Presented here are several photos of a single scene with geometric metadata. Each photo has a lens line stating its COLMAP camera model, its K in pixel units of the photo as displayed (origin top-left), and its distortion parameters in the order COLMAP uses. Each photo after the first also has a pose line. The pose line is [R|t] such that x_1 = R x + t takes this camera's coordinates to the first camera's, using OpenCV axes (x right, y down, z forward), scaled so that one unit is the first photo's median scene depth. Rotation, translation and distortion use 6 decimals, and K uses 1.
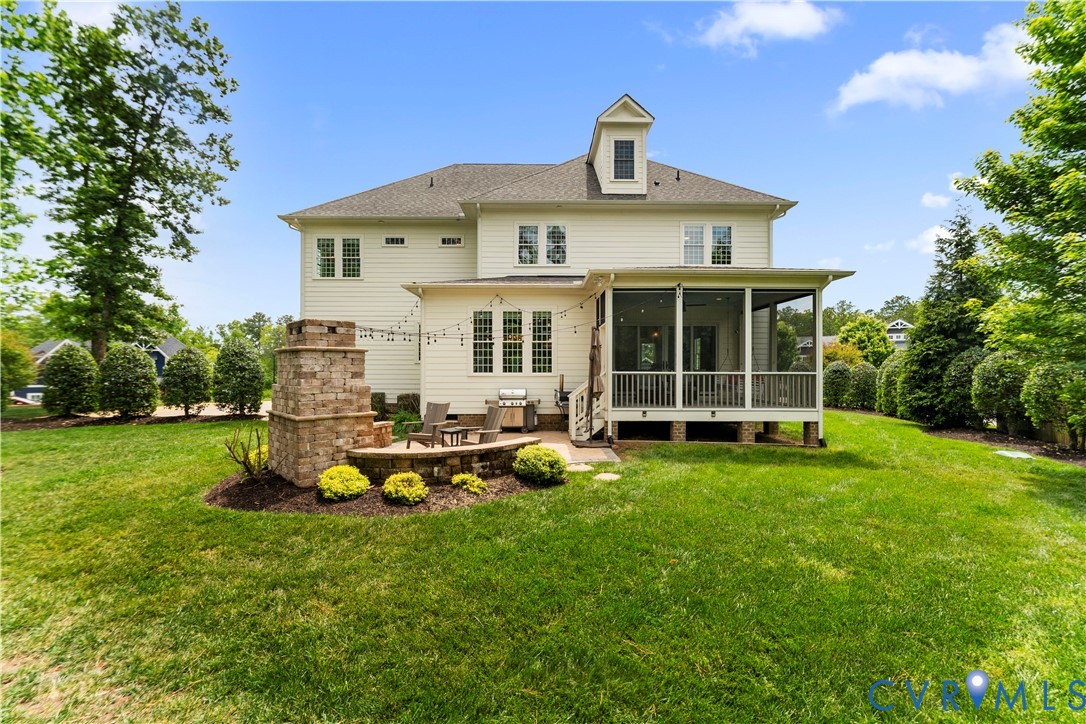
lens RADIAL K [[446.8, 0, 539.1], [0, 446.8, 362.9], [0, 0, 1]] dist [-0.000188, -0.000089]
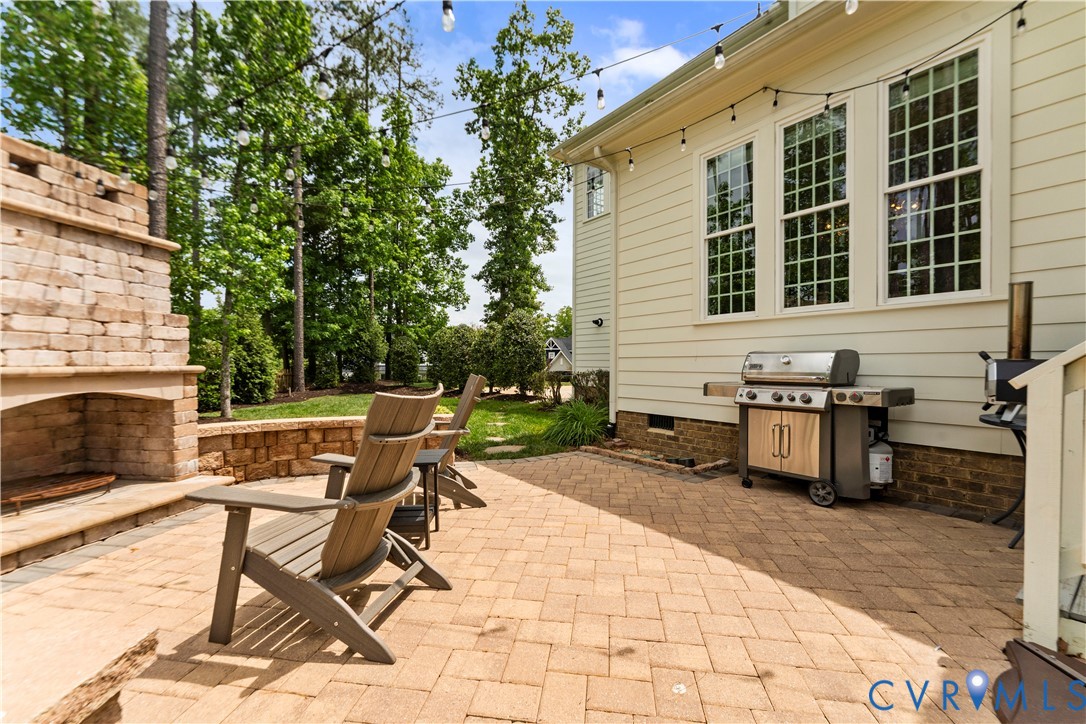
lens RADIAL K [[446.8, 0, 539.1], [0, 446.8, 362.9], [0, 0, 1]] dist [-0.000188, -0.000089]
pose [[0.589854, -0.004260, -0.807499, 0.085108], [0.017603, 0.999816, 0.007583, 0.057758], [0.807318, -0.018687, 0.589820, 0.642599]]
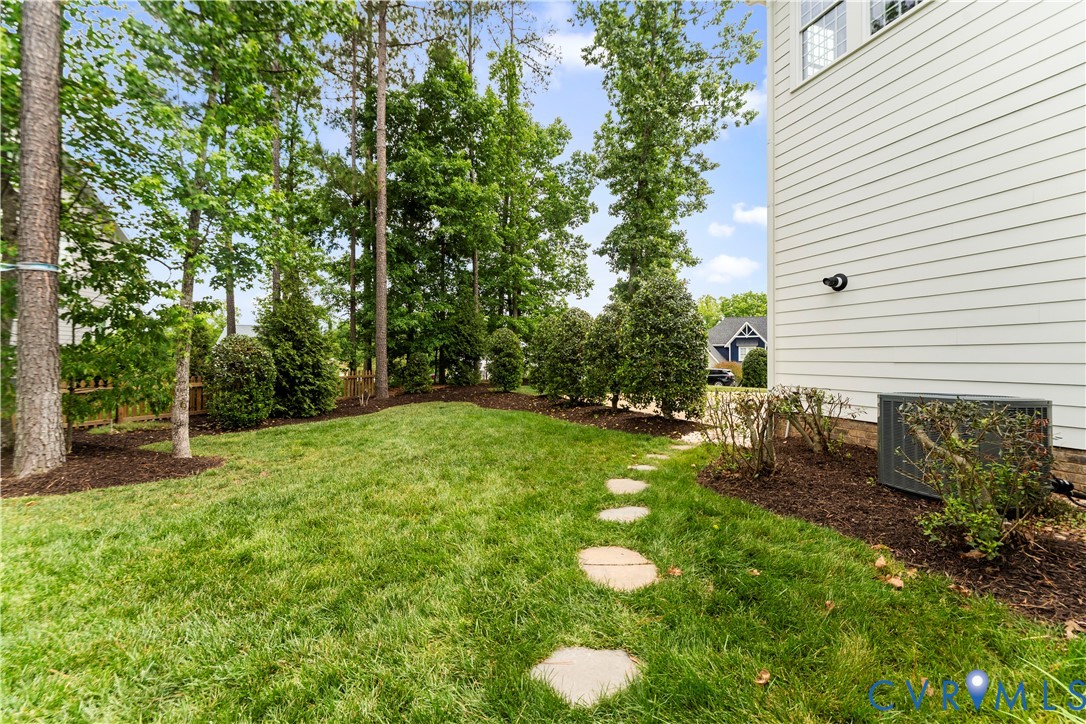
lens RADIAL K [[446.8, 0, 539.1], [0, 446.8, 362.9], [0, 0, 1]] dist [-0.000188, -0.000089]
pose [[0.335493, 0.003954, -0.942034, -0.273918], [0.023278, 0.999651, 0.012486, 0.050239], [0.941755, -0.026118, 0.335284, 0.863248]]
